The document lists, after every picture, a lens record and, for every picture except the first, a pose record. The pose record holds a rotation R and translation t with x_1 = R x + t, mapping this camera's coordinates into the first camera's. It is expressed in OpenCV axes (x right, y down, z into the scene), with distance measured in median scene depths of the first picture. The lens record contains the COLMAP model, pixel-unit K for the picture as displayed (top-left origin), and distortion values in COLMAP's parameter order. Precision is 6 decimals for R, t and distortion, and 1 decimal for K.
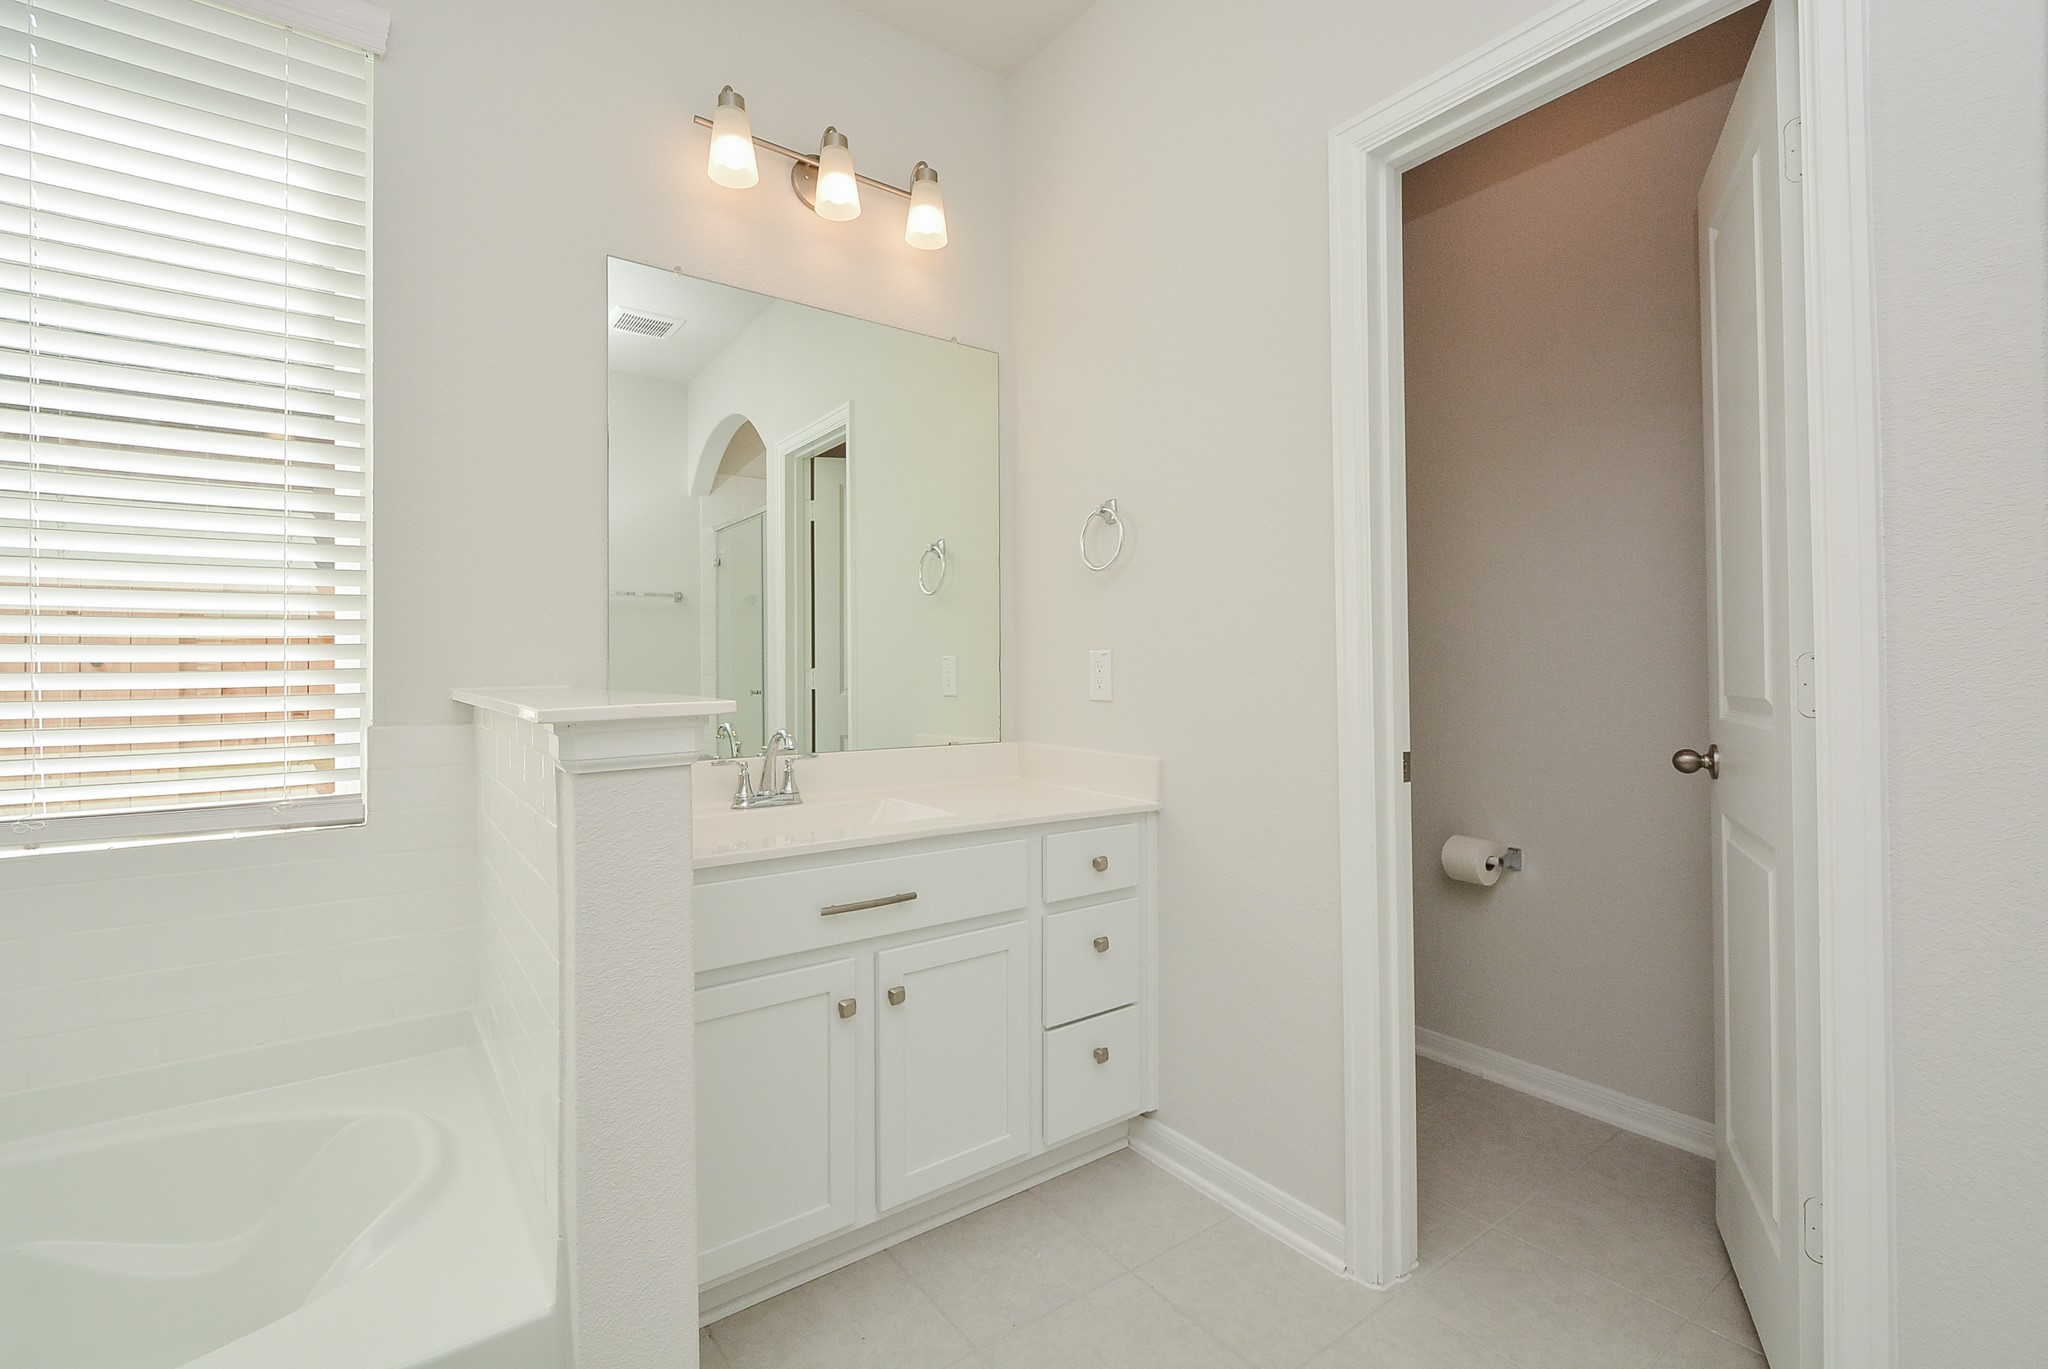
lens RADIAL K [[945.0, 0, 1029.7], [0, 945.0, 671.7], [0, 0, 1]] dist [0.010947, -0.000049]
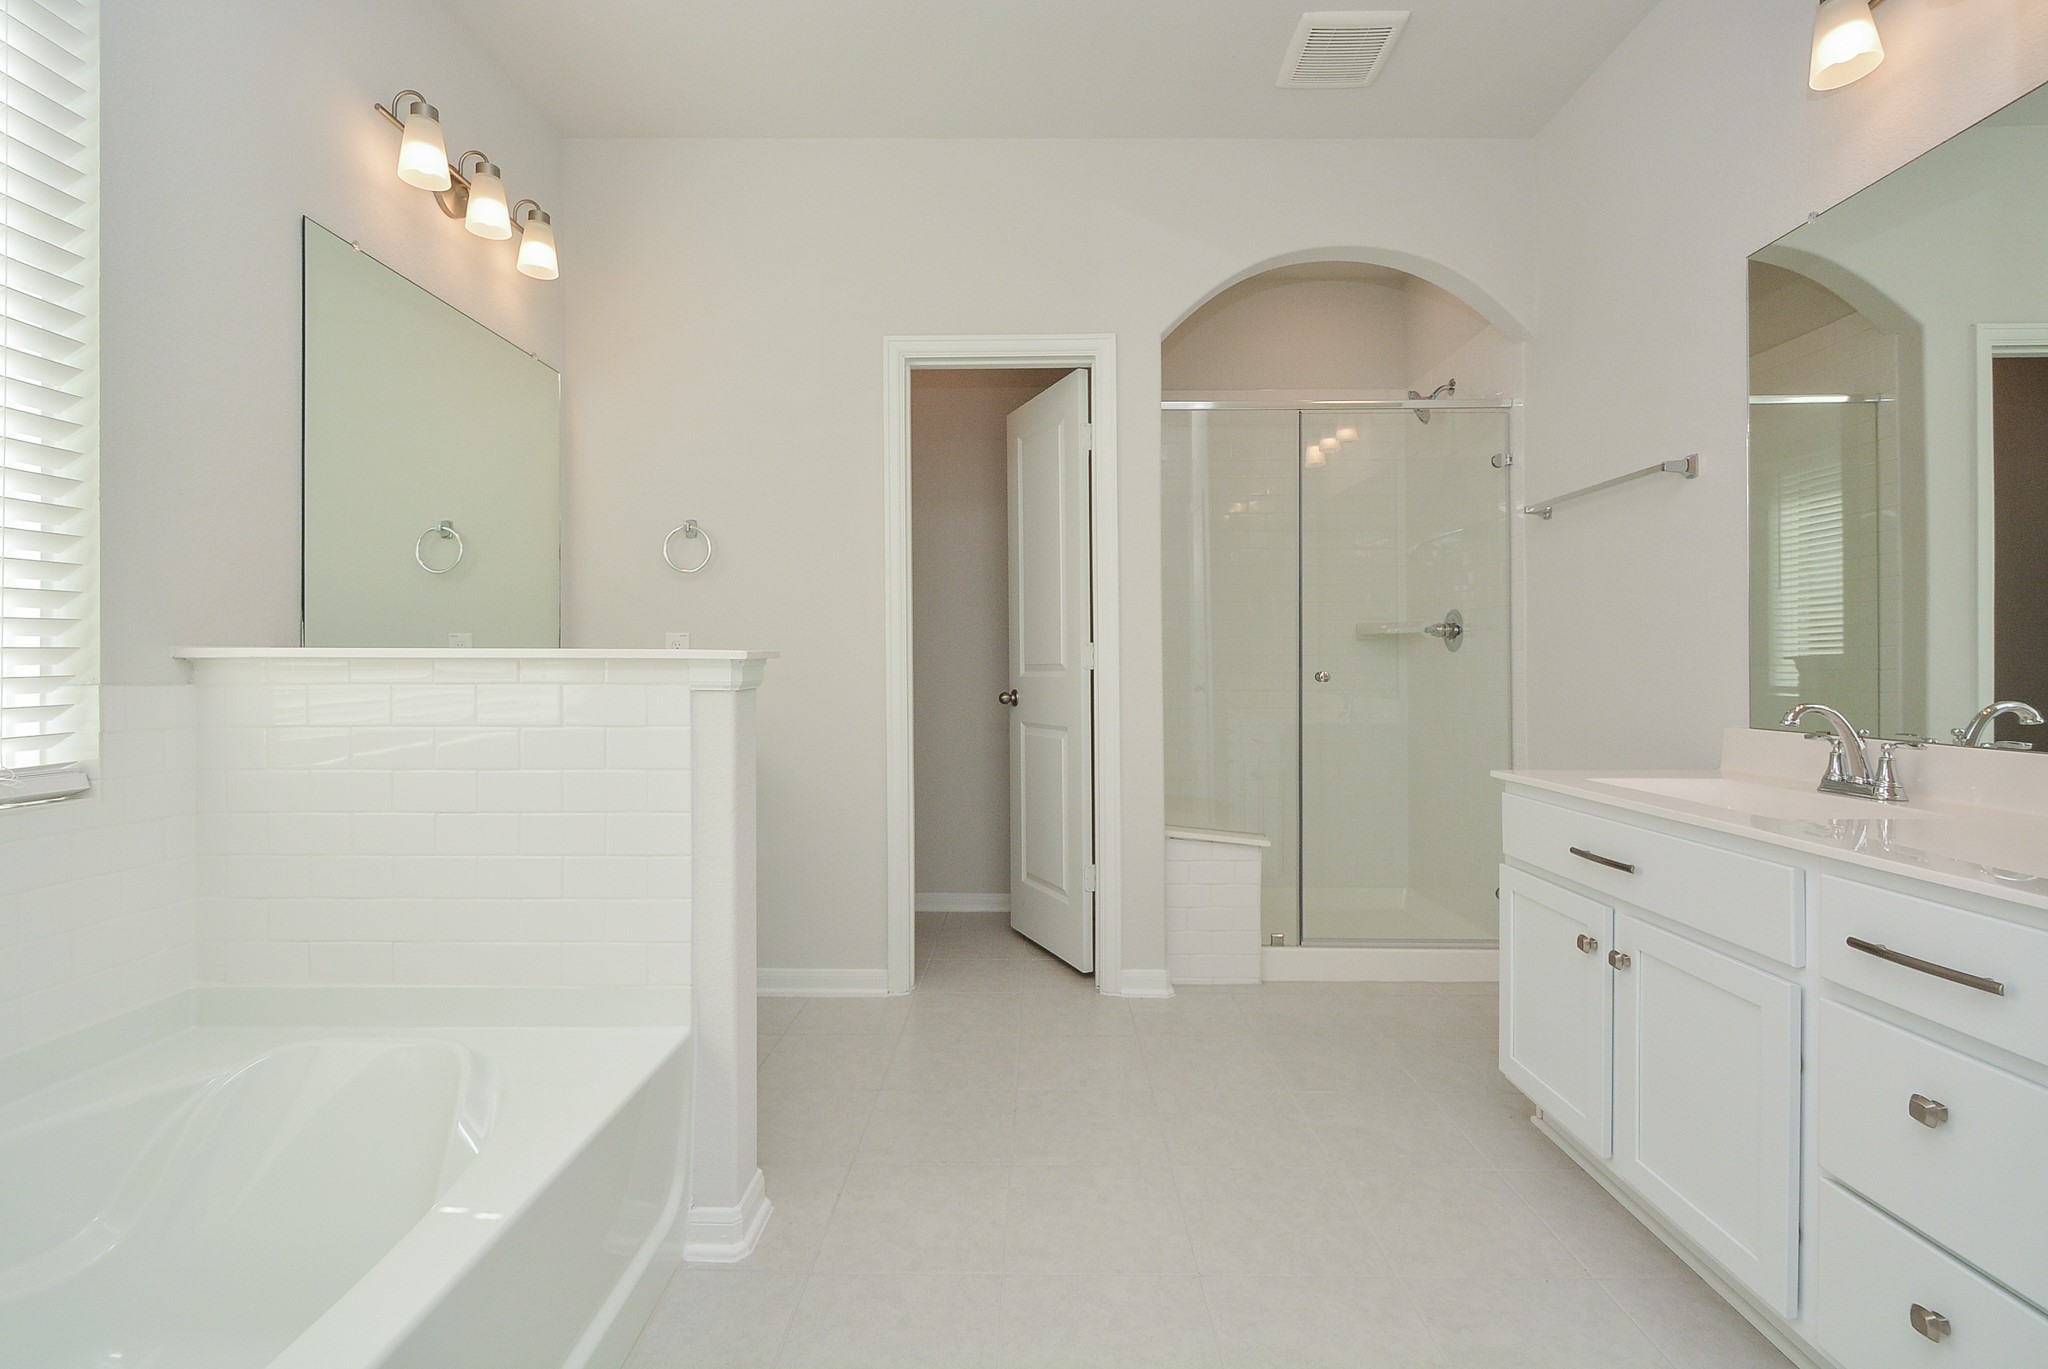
lens RADIAL K [[896.0, 0, 1030.7], [0, 896.0, 667.8], [0, 0, 1]] dist [0.007485, -0.007494]
pose [[0.610679, 0.006366, 0.791852, -0.687715], [-0.007333, 0.999970, -0.002384, 0.031130], [-0.791844, -0.004351, 0.610708, -0.170510]]
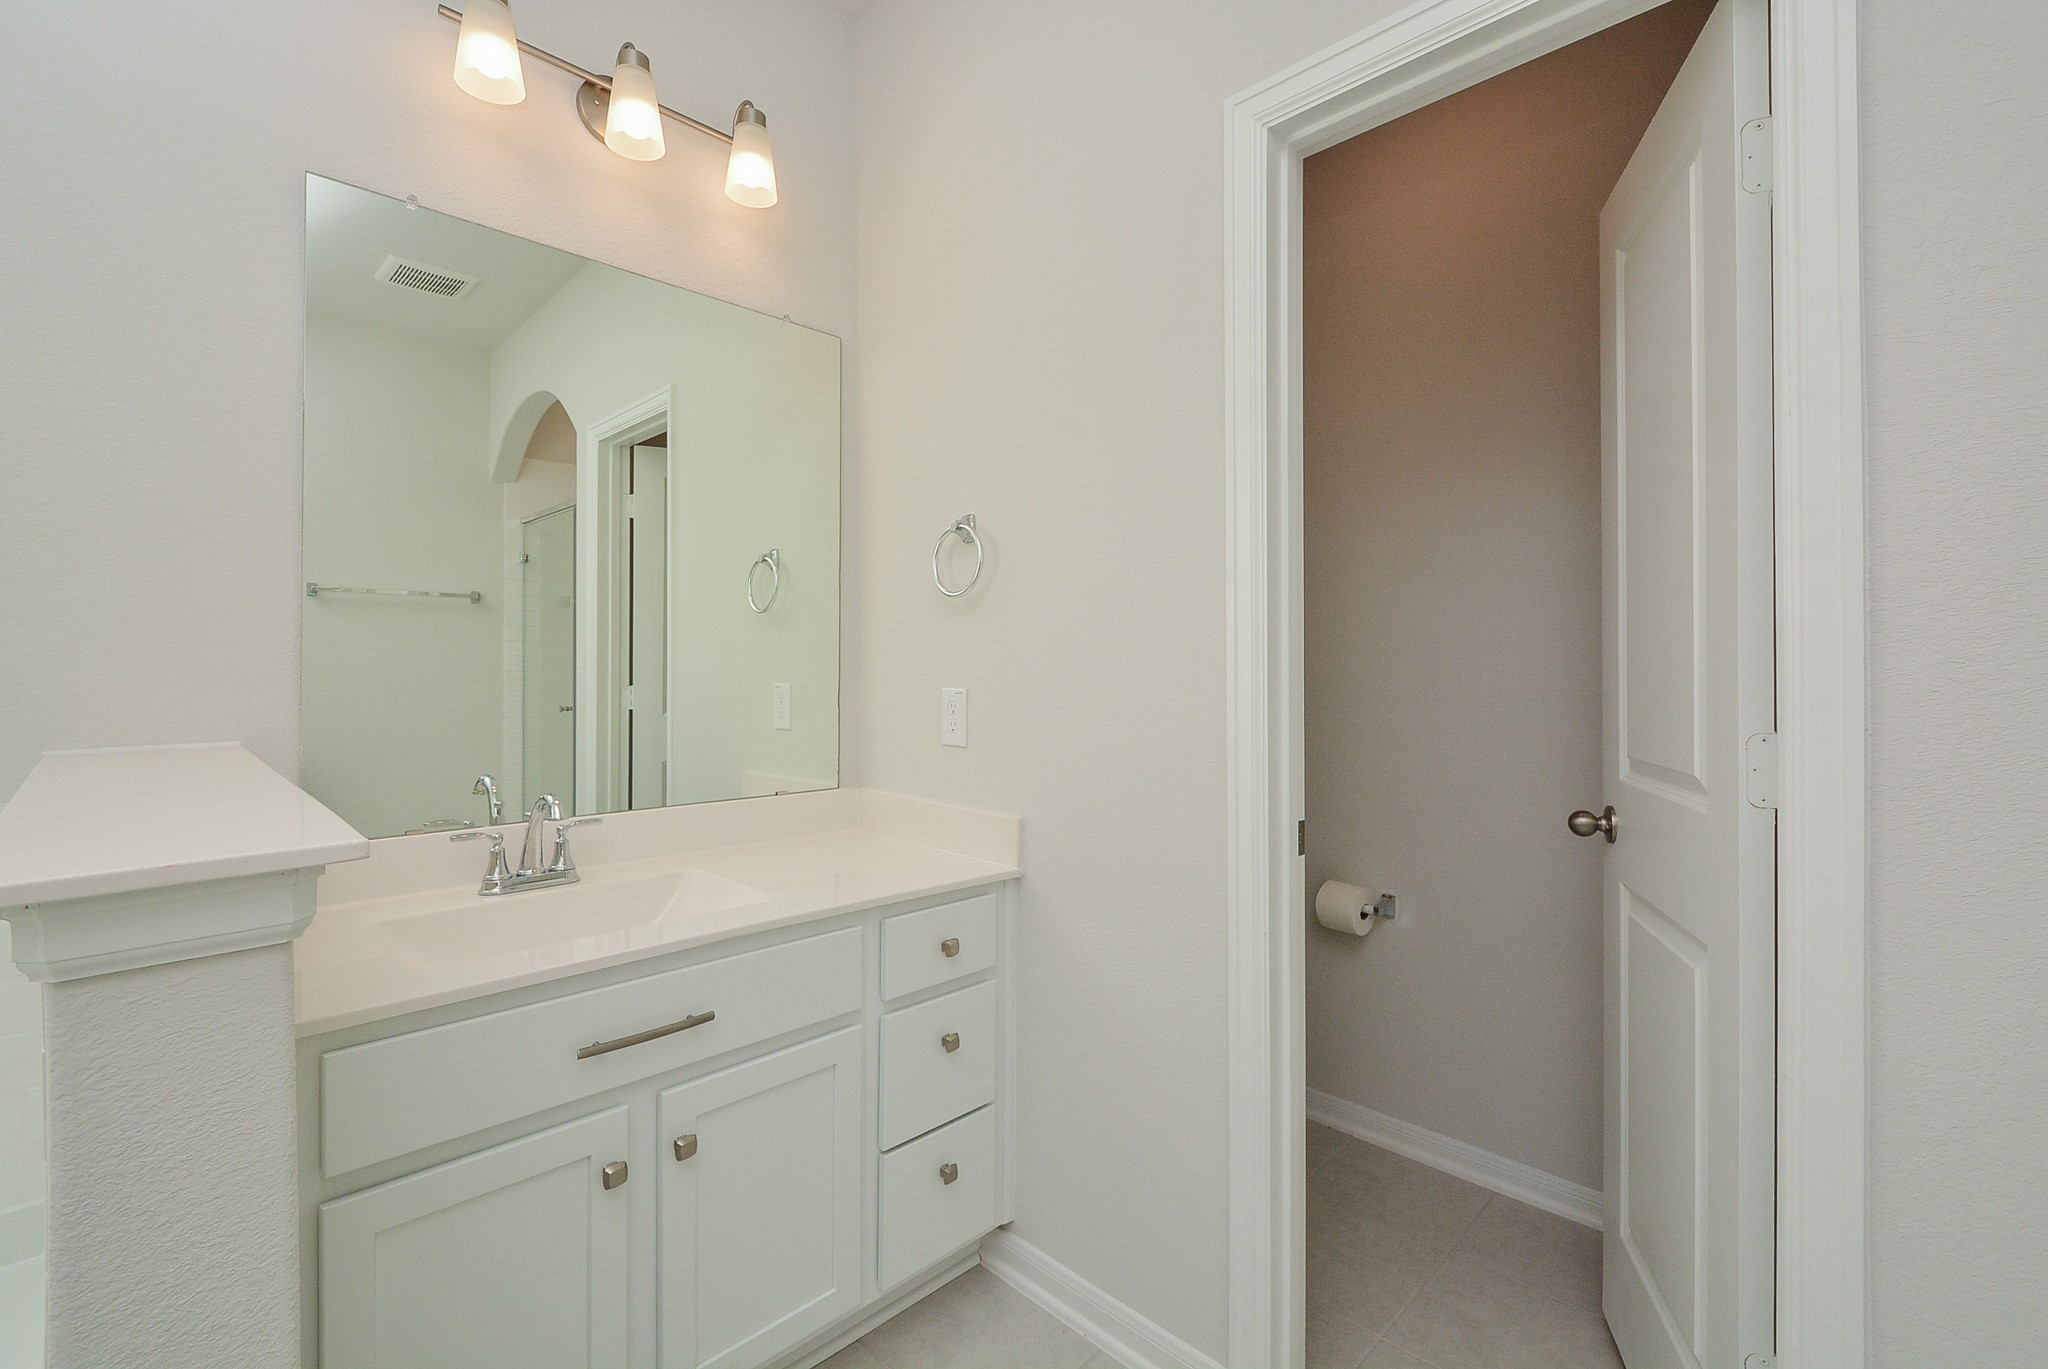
lens RADIAL K [[906.5, 0, 1031.1], [0, 906.5, 667.2], [0, 0, 1]] dist [0.010939, -0.008430]
pose [[0.988354, 0.009911, 0.151850, 0.019657], [-0.011138, 0.999912, 0.007236, -0.052897], [-0.151765, -0.008843, 0.988377, 0.185022]]
